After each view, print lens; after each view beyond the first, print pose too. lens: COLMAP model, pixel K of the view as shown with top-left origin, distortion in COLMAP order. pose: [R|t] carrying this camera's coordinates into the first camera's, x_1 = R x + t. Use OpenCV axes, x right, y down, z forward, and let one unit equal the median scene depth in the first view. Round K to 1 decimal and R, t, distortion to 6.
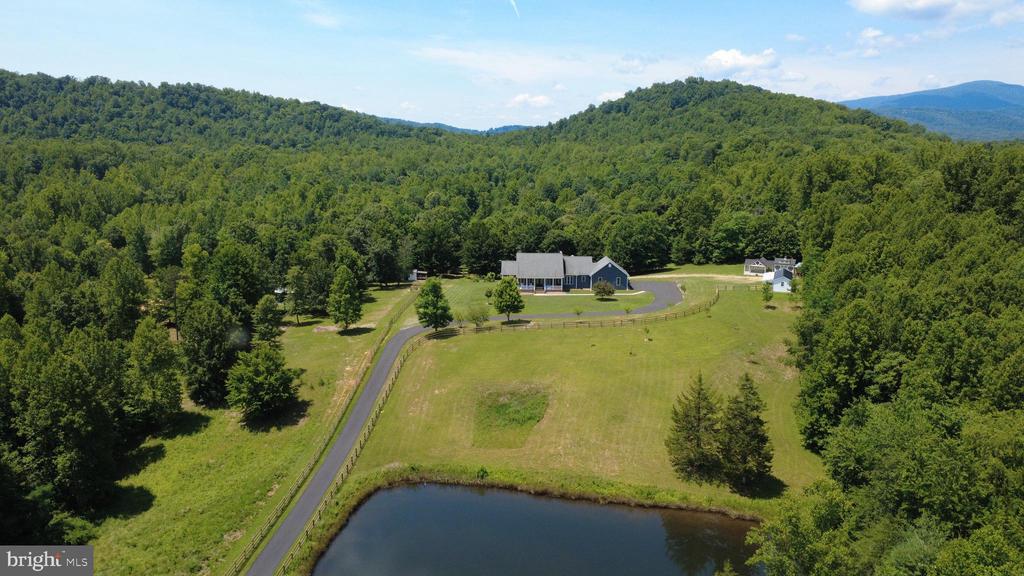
lens RADIAL K [[749.0, 0, 512.5], [0, 749.0, 291.1], [0, 0, 1]] dist [-0.001155, -0.001107]
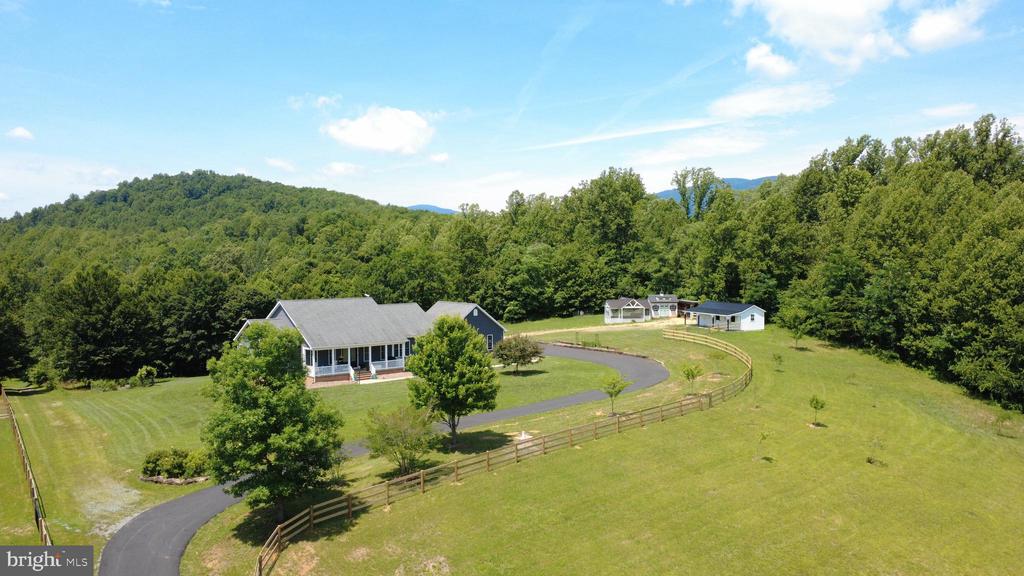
lens RADIAL K [[749.0, 0, 512.5], [0, 749.0, 291.1], [0, 0, 1]] dist [-0.001155, -0.001107]
pose [[0.784348, -0.031987, 0.619496, -0.139514], [0.125313, 0.986250, -0.107736, 0.008276], [-0.607532, 0.162133, 0.777572, 0.478619]]
